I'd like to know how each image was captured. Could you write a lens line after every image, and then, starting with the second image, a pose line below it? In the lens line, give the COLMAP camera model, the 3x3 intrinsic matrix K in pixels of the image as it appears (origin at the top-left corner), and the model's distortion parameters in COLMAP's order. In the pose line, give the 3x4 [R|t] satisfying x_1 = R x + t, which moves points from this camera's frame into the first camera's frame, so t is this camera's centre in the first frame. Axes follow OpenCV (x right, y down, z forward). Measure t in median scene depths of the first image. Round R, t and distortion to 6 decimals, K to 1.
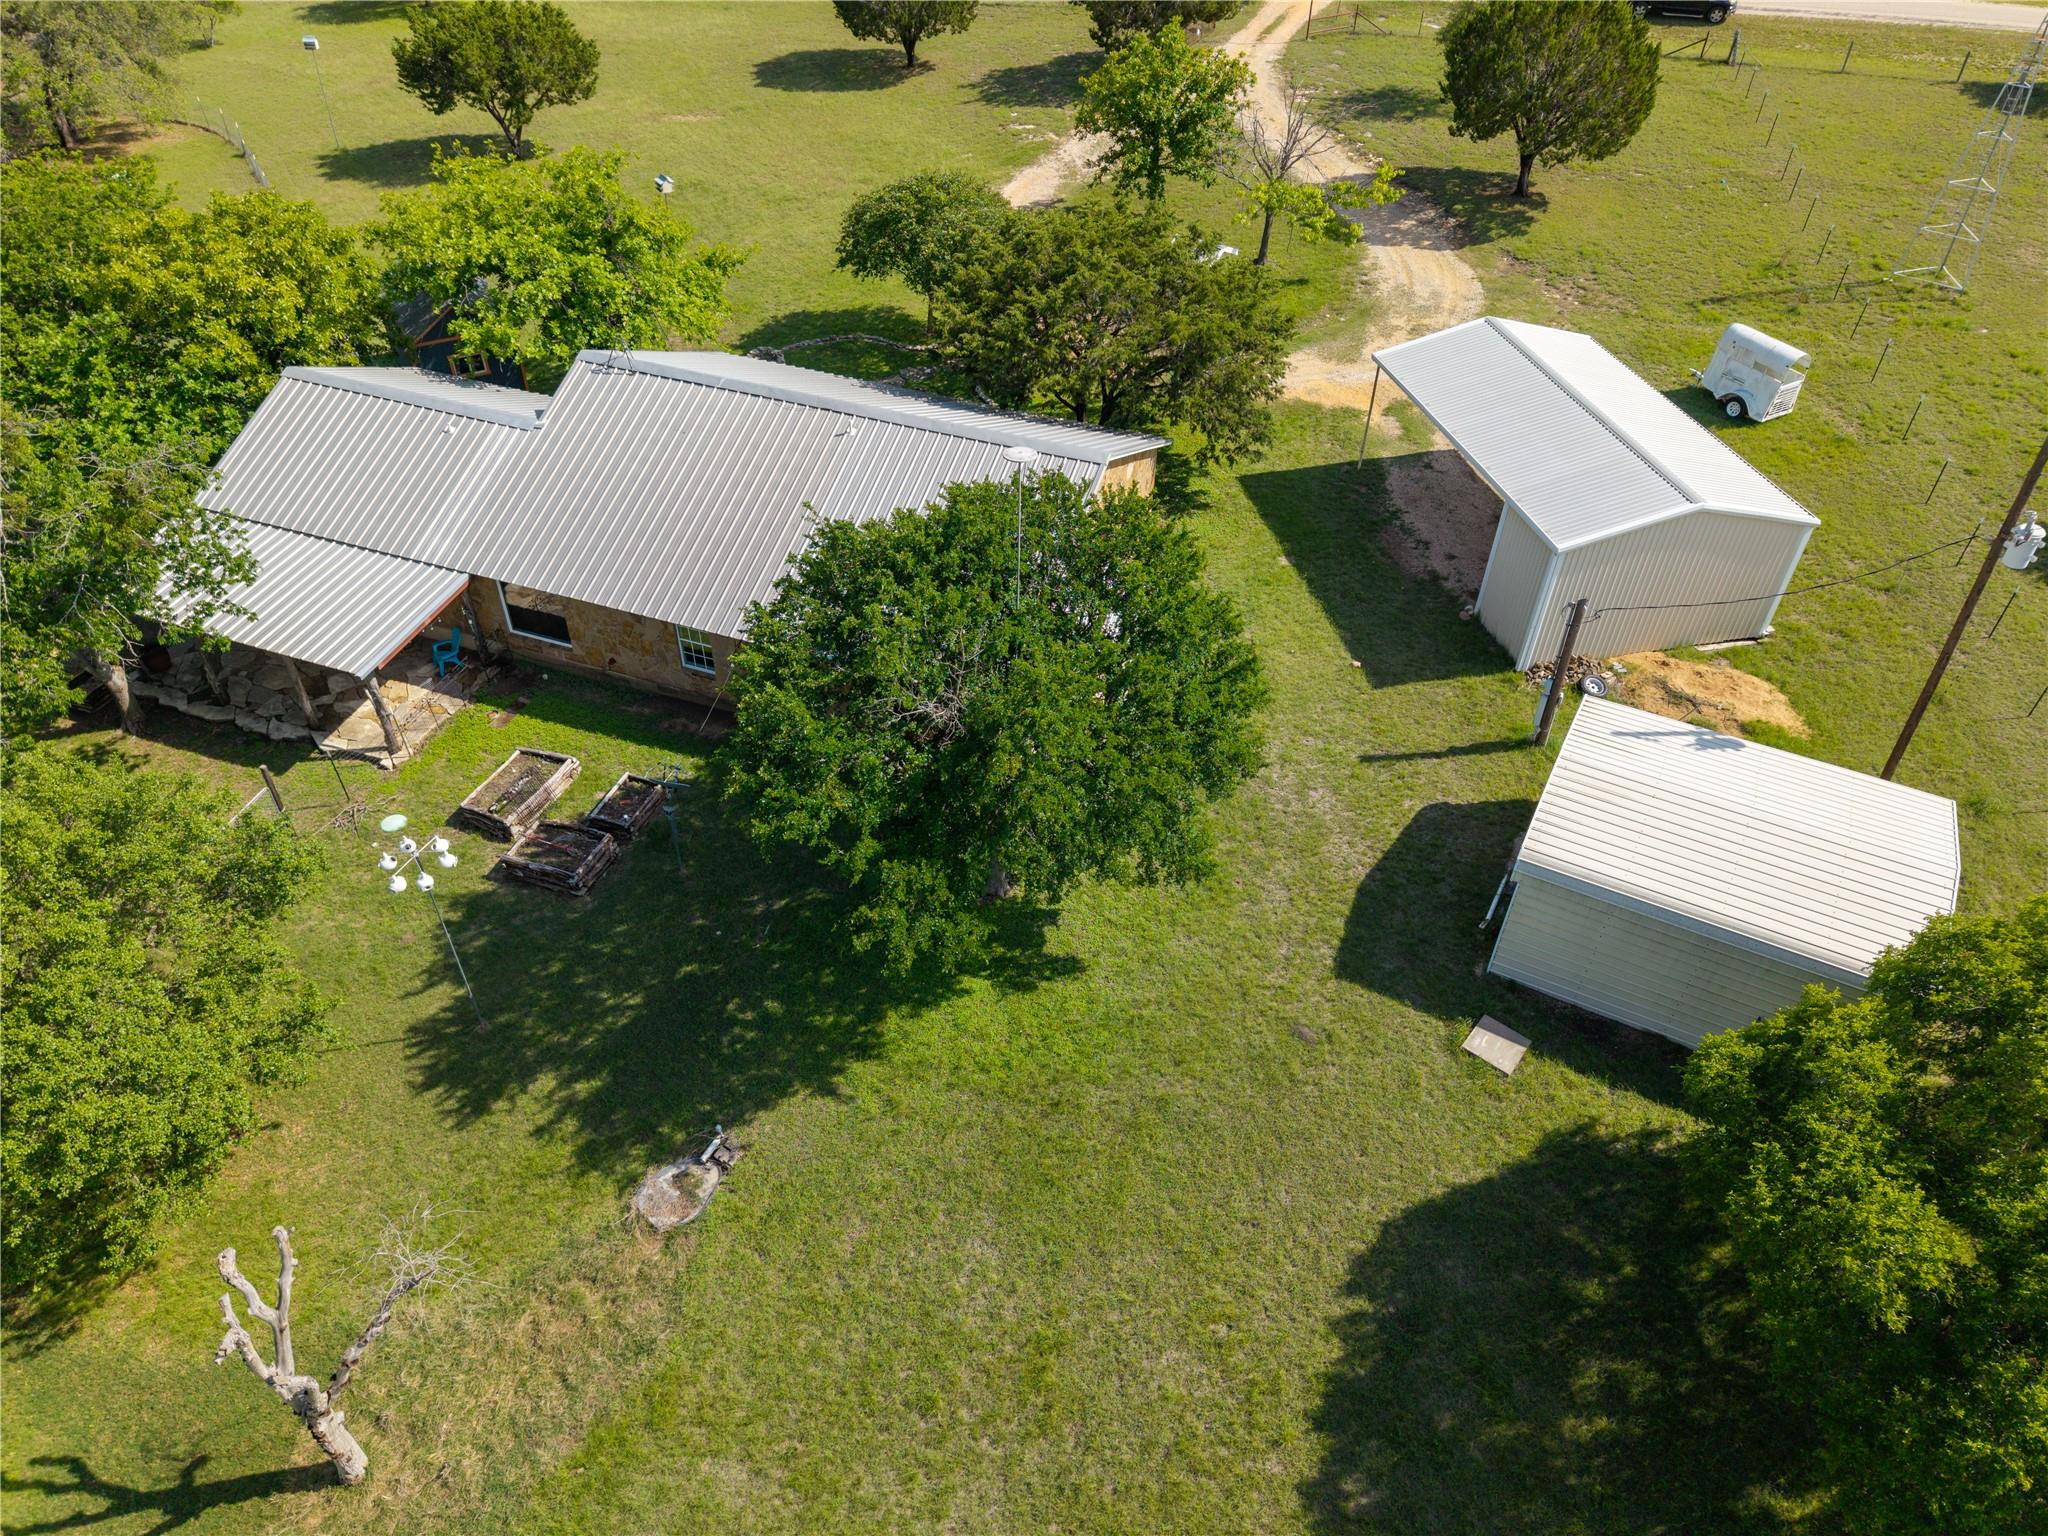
lens RADIAL K [[1418.4, 0, 1024.0], [0, 1418.4, 768.0], [0, 0, 1]] dist [0.034619, -0.032757]
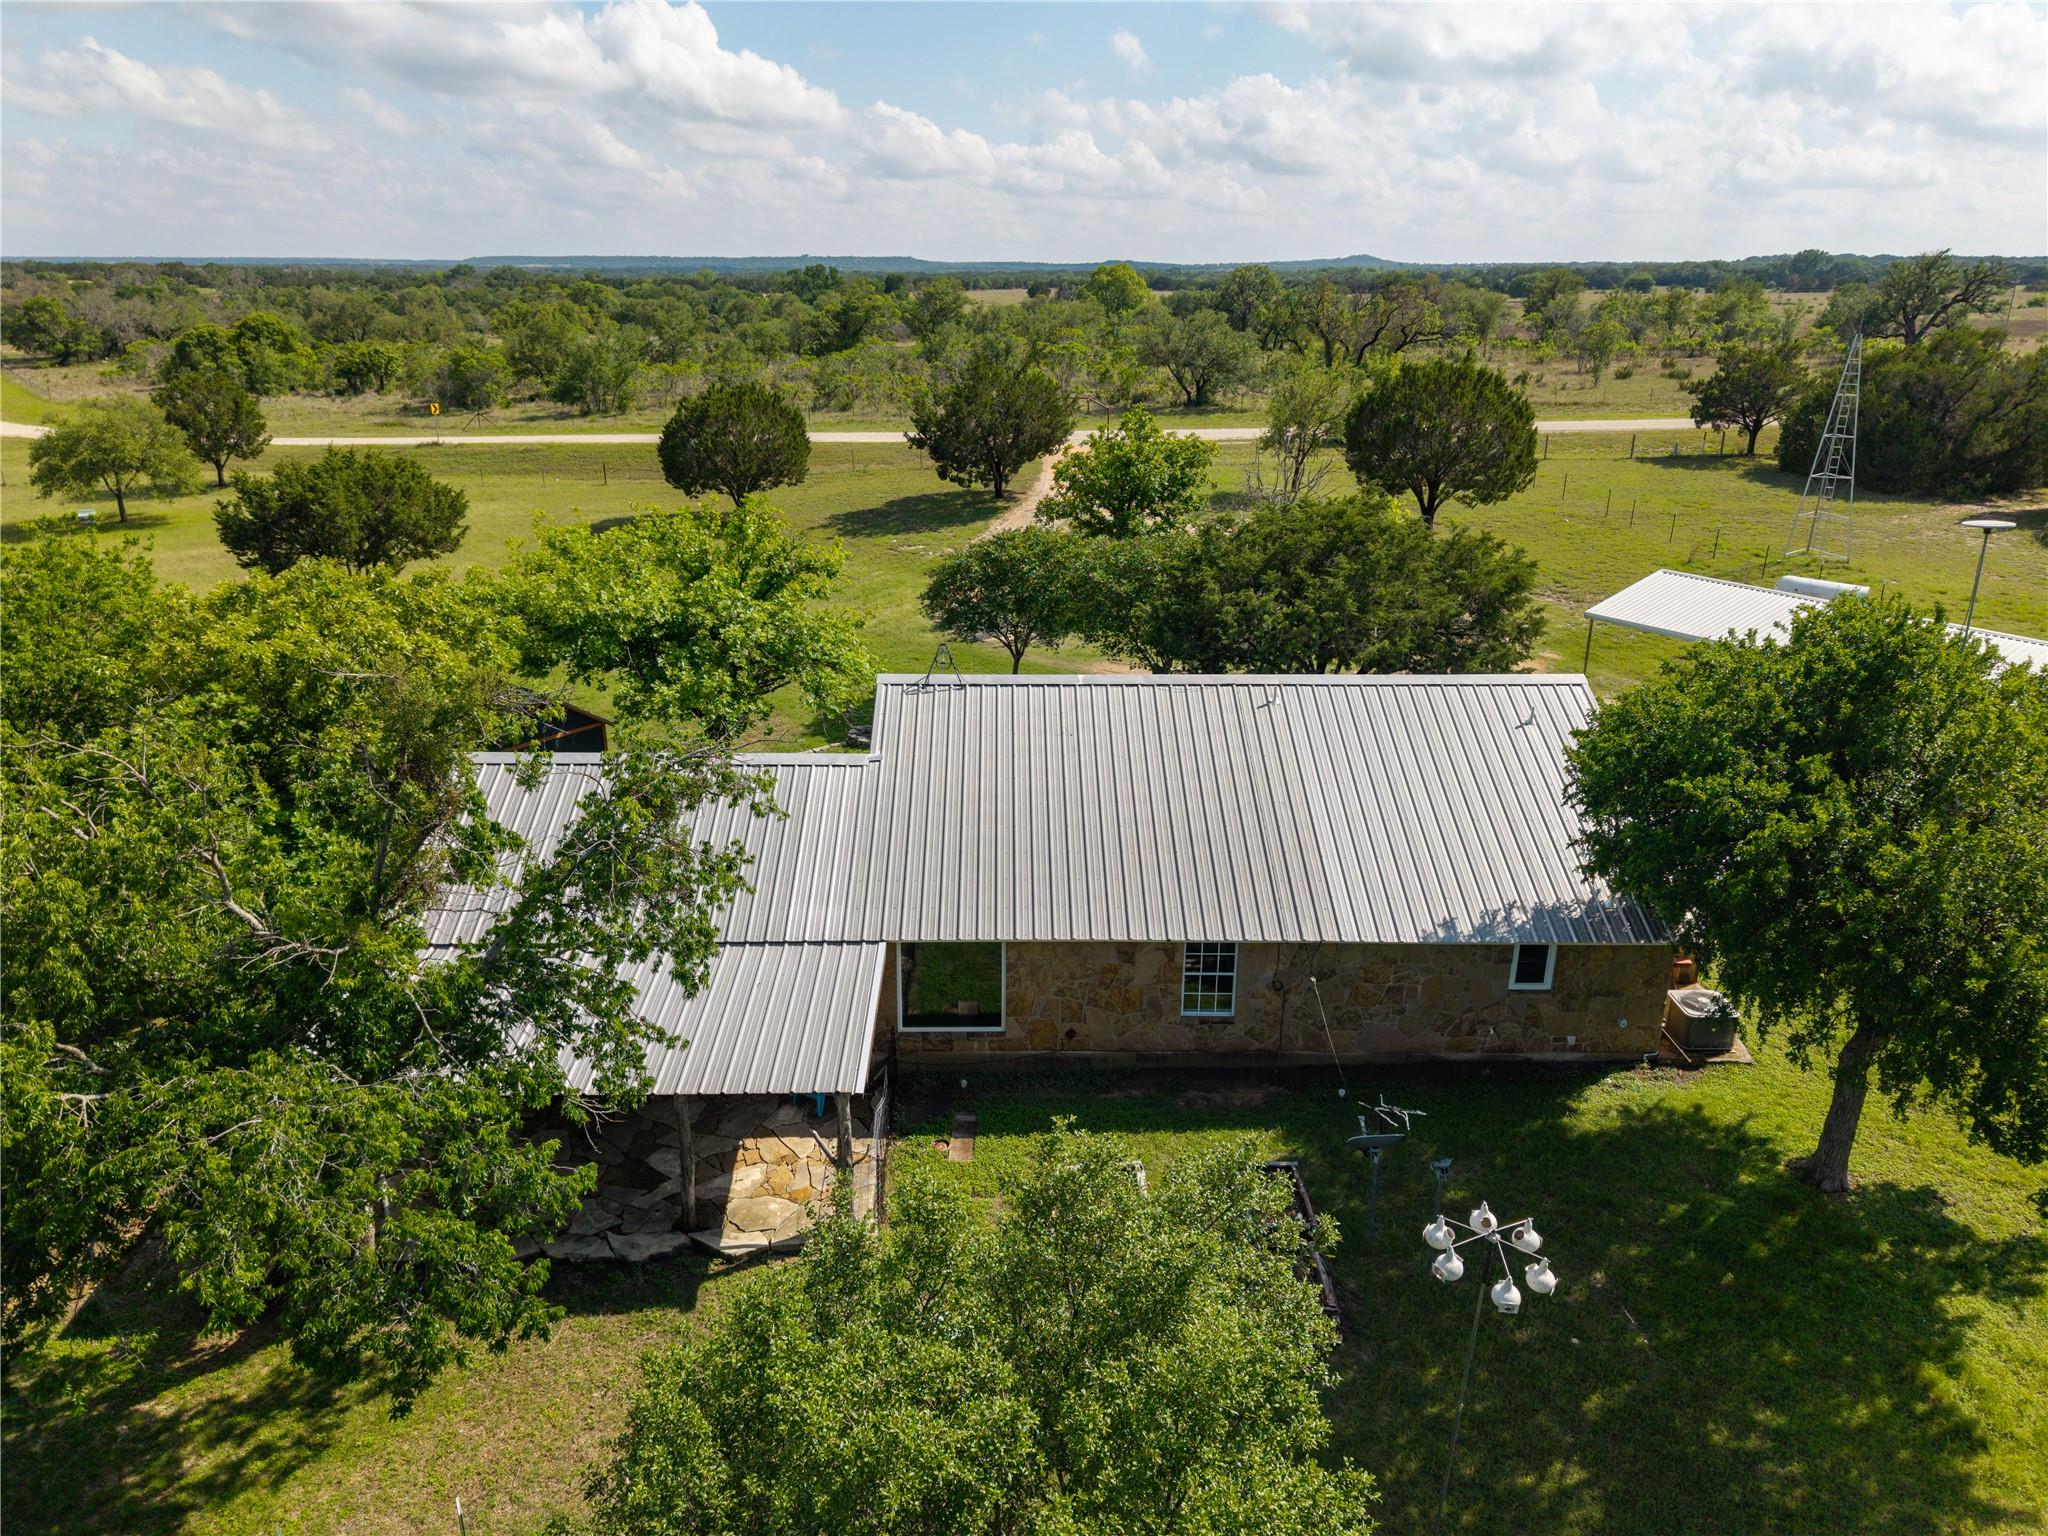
lens RADIAL K [[1405.3, 0, 1024.0], [0, 1405.3, 768.0], [0, 0, 1]] dist [0.052095, -0.036588]
pose [[0.934656, -0.138335, 0.327538, -0.337472], [0.242675, 0.921472, -0.303313, 0.006267], [-0.259859, 0.362978, 0.894830, 0.209887]]
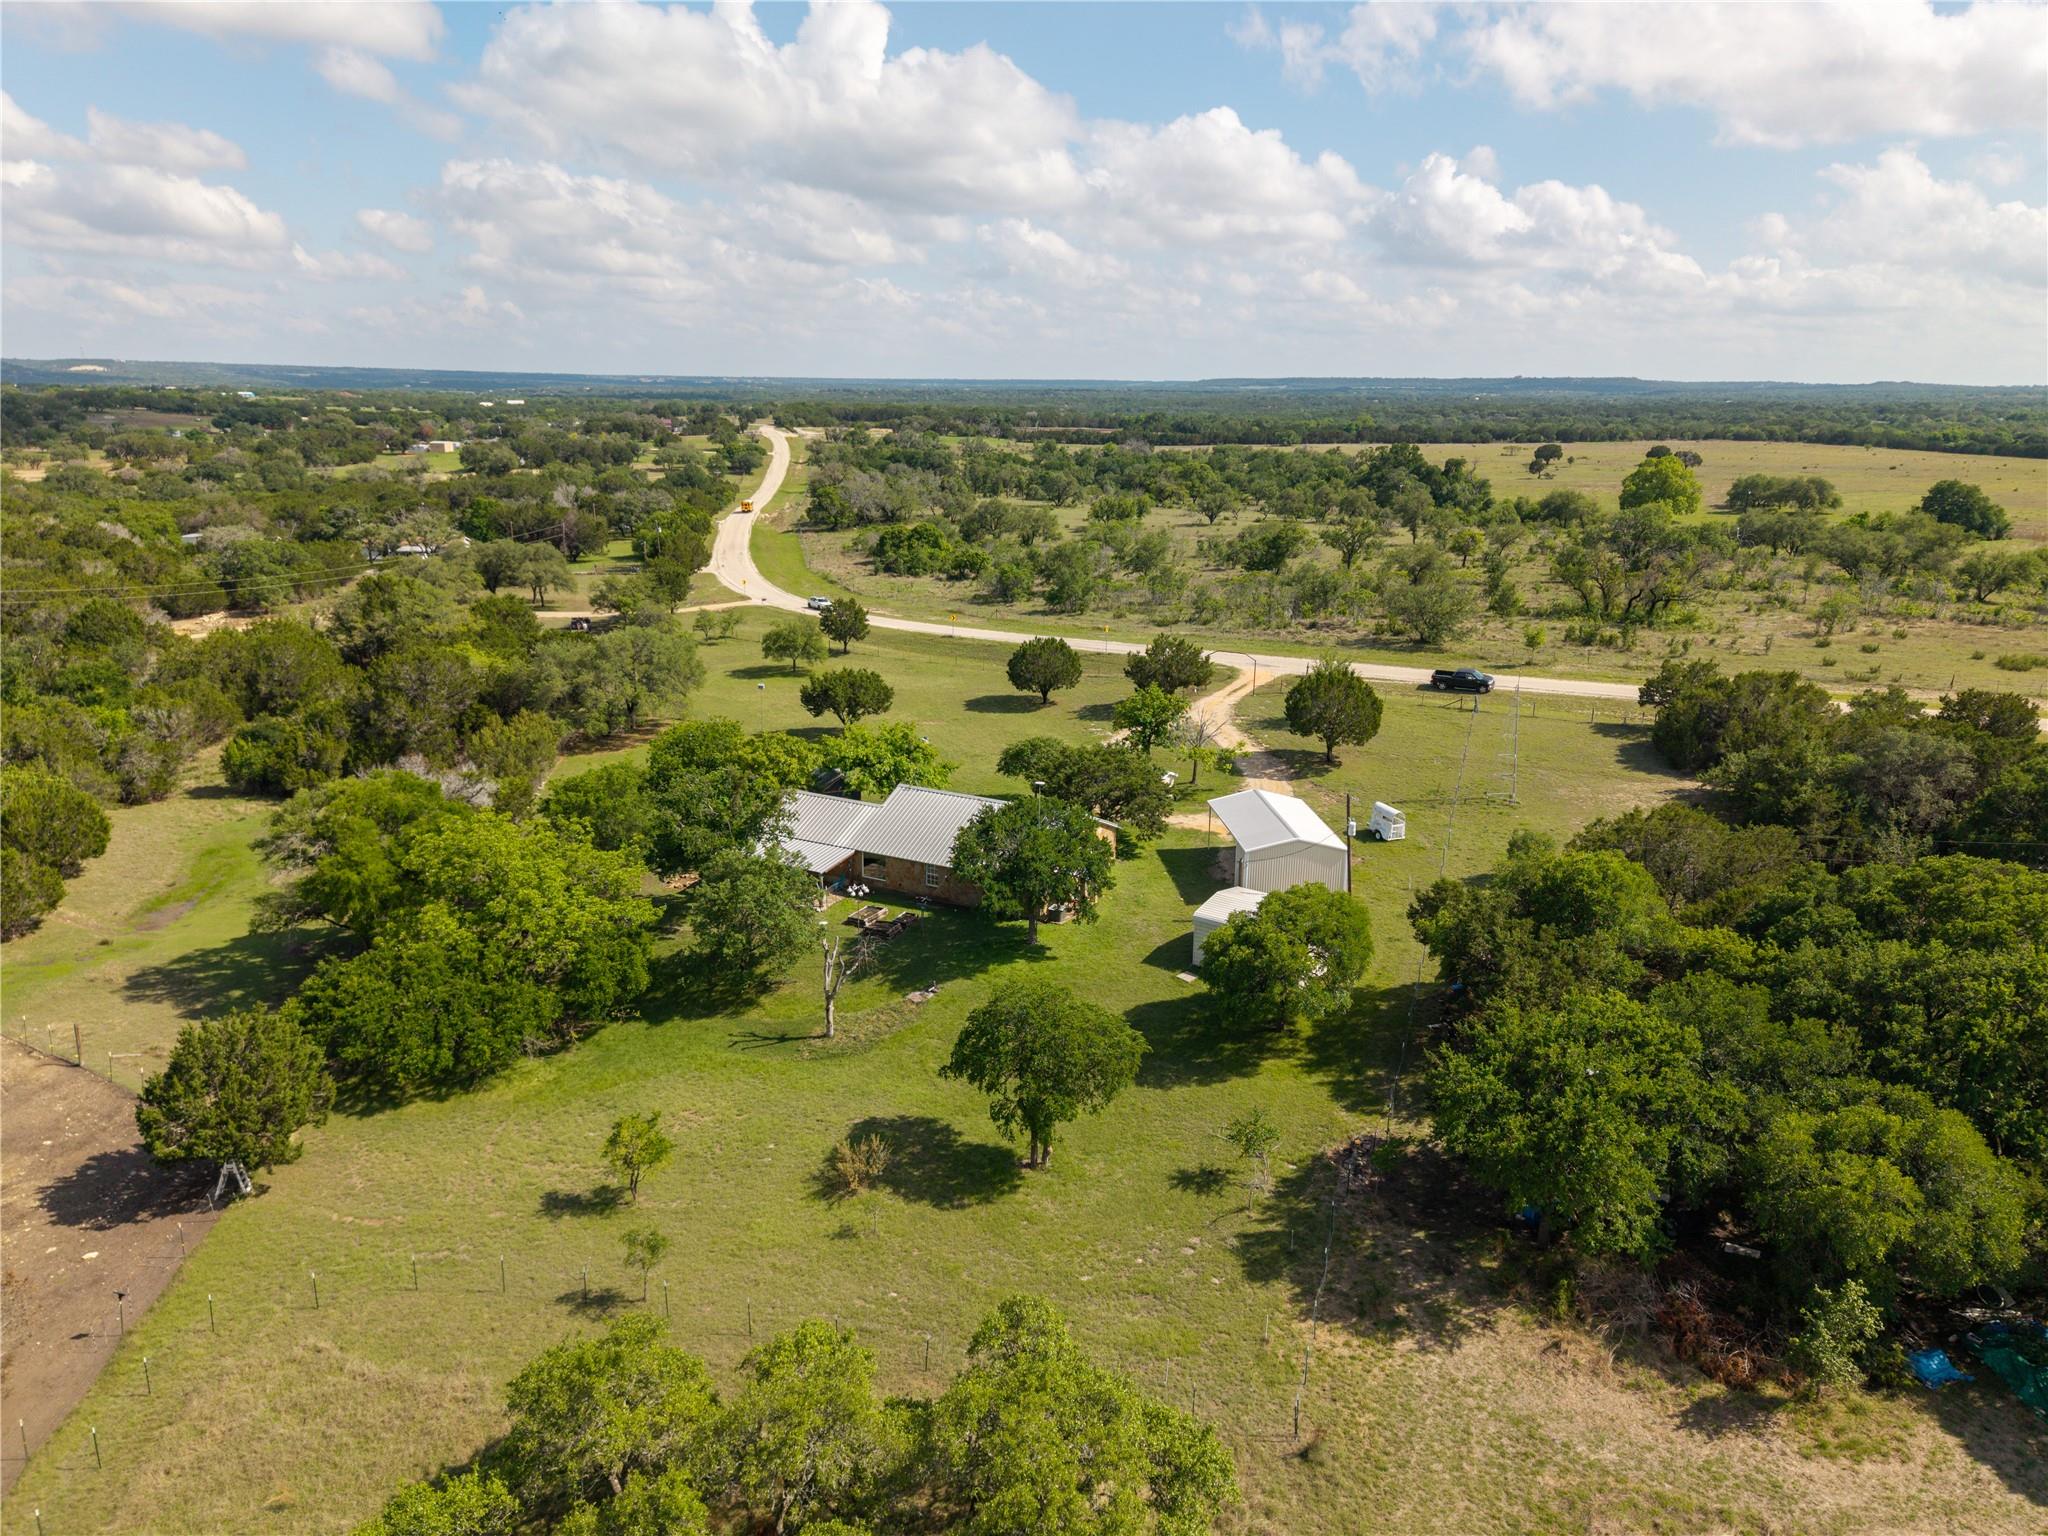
lens RADIAL K [[1418.4, 0, 1024.0], [0, 1418.4, 768.0], [0, 0, 1]] dist [0.034619, -0.032757]
pose [[0.993075, 0.026180, -0.114524, 0.158292], [-0.071432, 0.908502, -0.411729, 0.525852], [0.093266, 0.417059, 0.904081, -0.969890]]
